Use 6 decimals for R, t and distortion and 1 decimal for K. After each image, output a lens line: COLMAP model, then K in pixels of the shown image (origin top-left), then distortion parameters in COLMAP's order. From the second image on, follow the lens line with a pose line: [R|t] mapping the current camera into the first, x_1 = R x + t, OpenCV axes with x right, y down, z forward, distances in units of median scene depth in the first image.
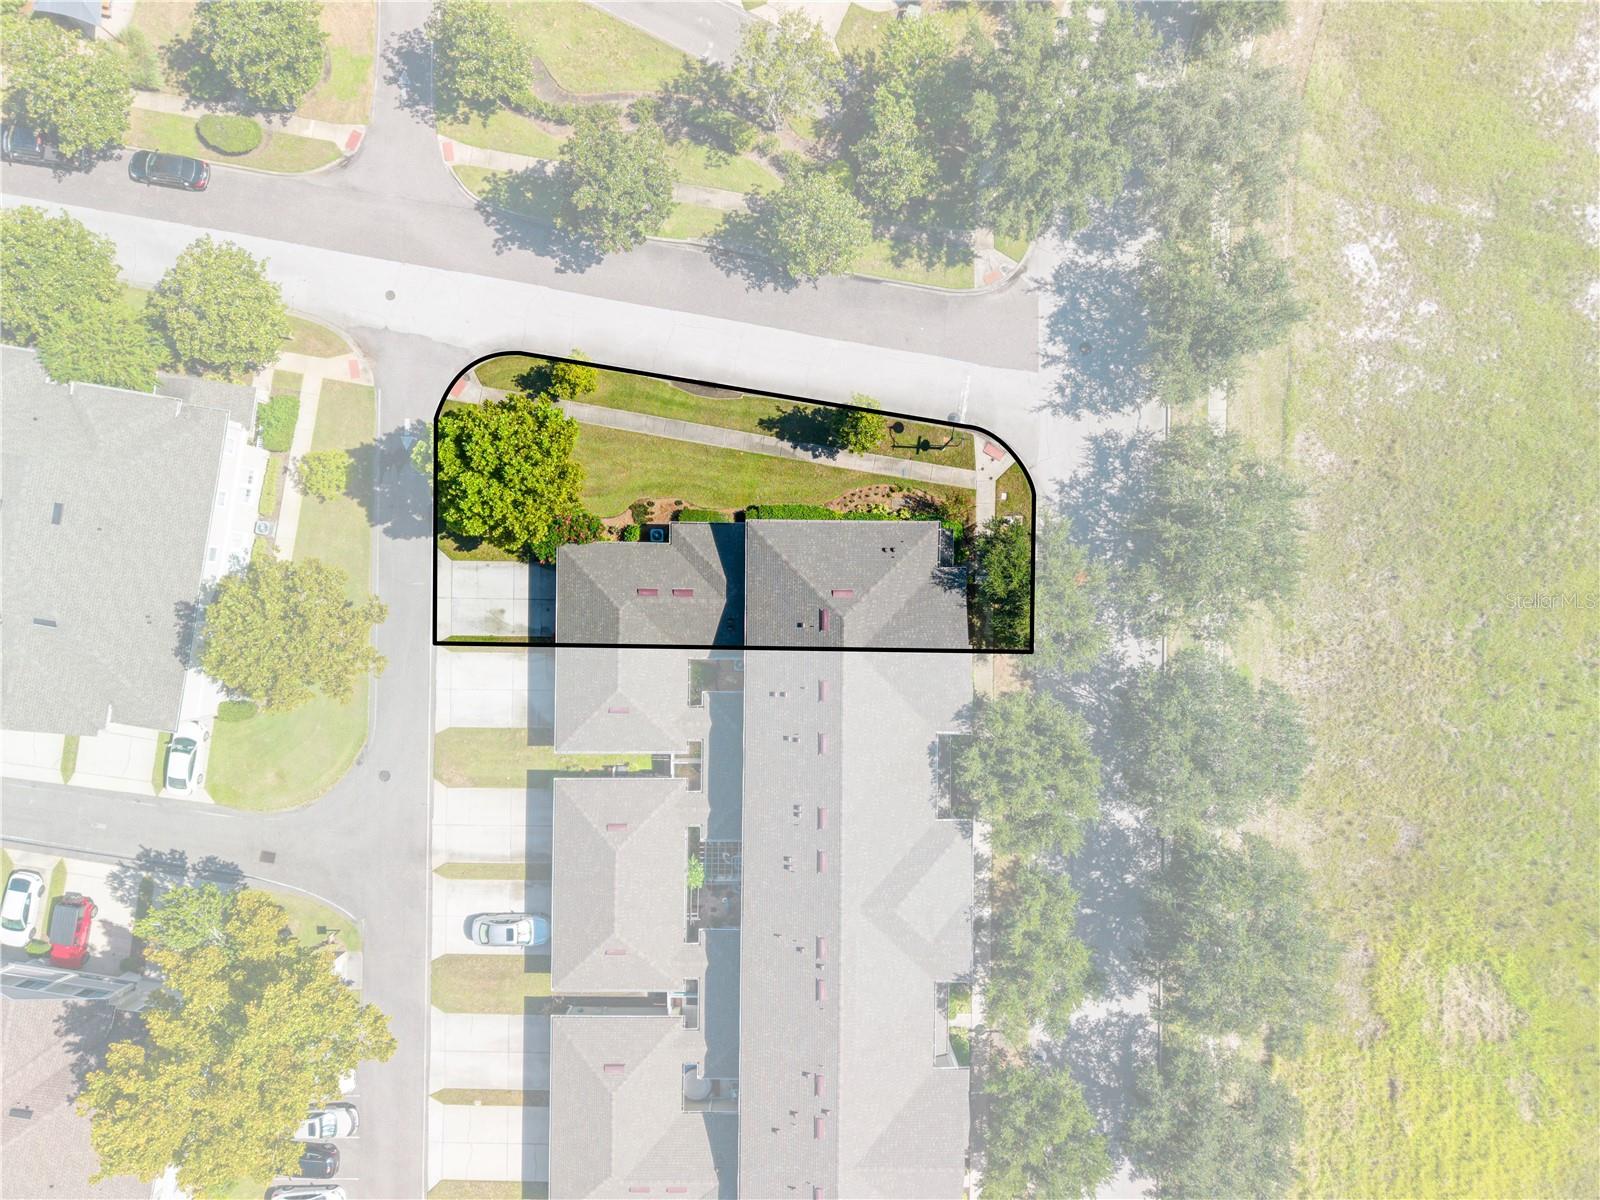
lens RADIAL K [[1053.5, 0, 798.1], [0, 1053.5, 605.3], [0, 0, 1]] dist [0.131996, -0.312616]
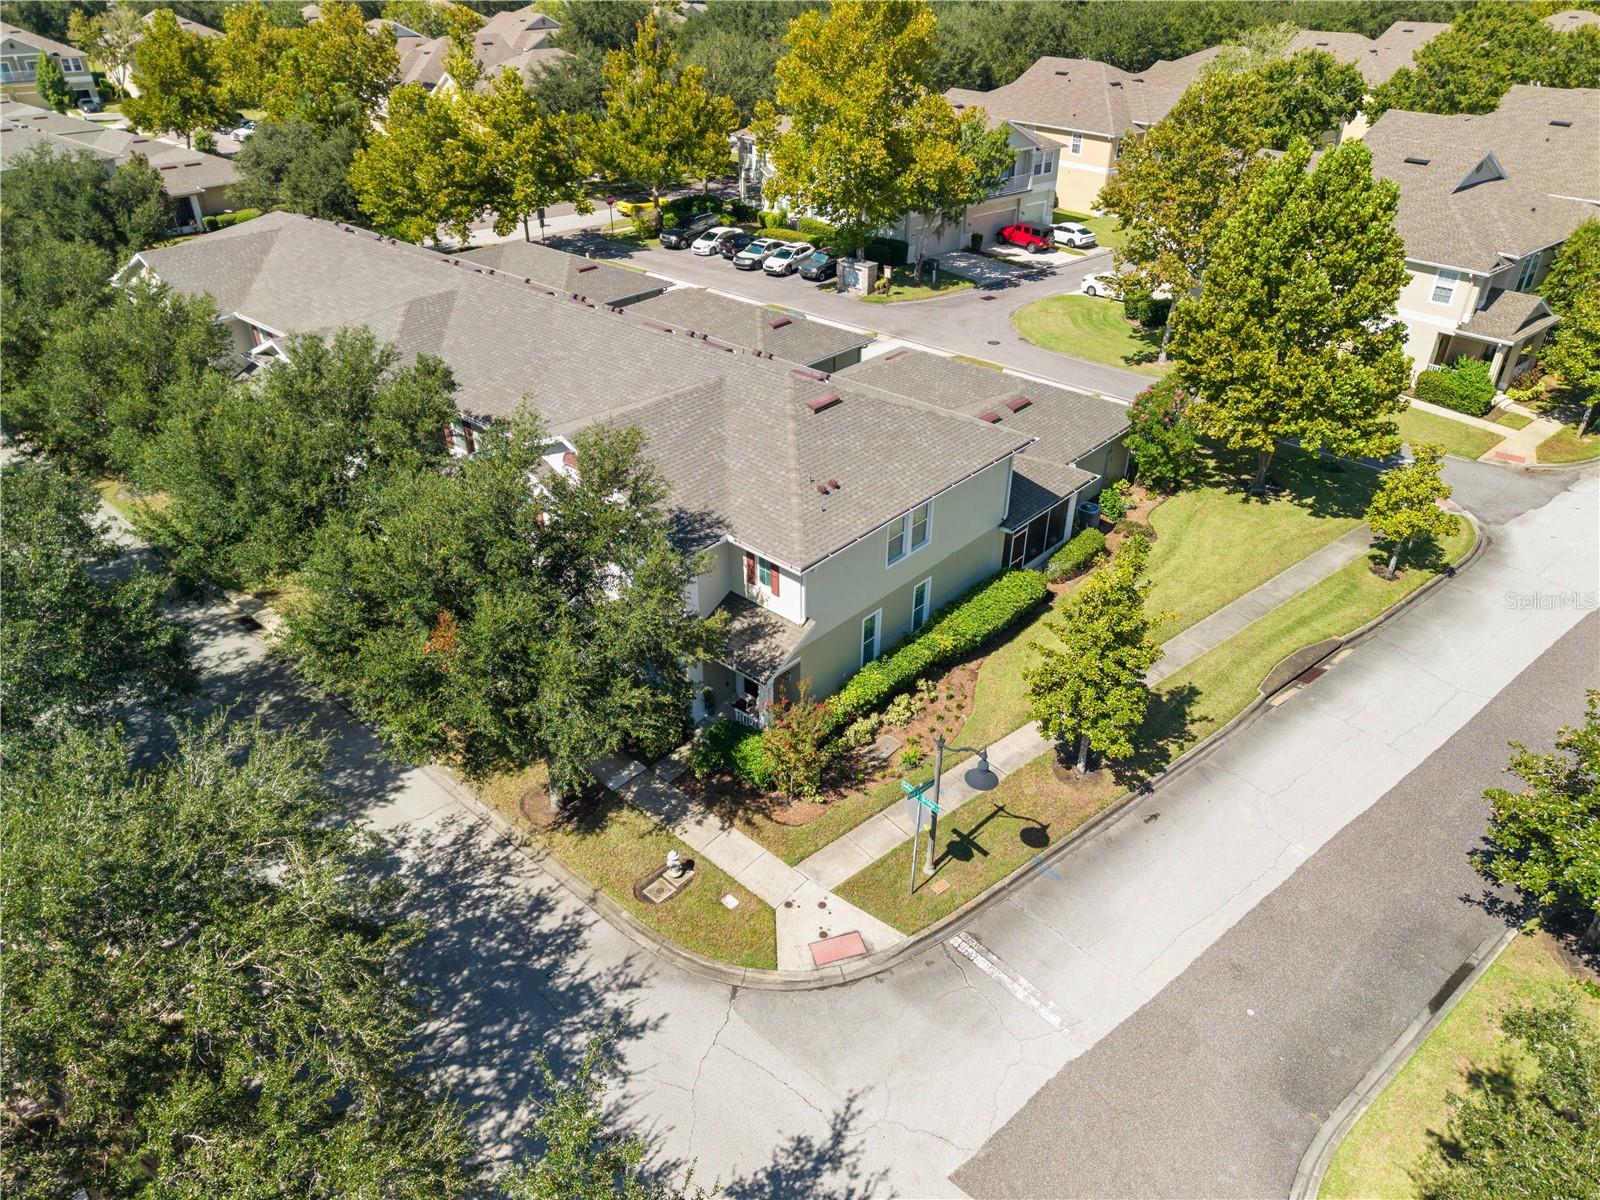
lens RADIAL K [[1064.3, 0, 800.0], [0, 1064.3, 600.0], [0, 0, 1]] dist [0.038322, -0.037861]
pose [[-0.661947, 0.383465, -0.644035, 0.384052], [-0.749317, -0.359997, 0.555812, -0.296367], [-0.018716, 0.850504, 0.525636, 0.713667]]
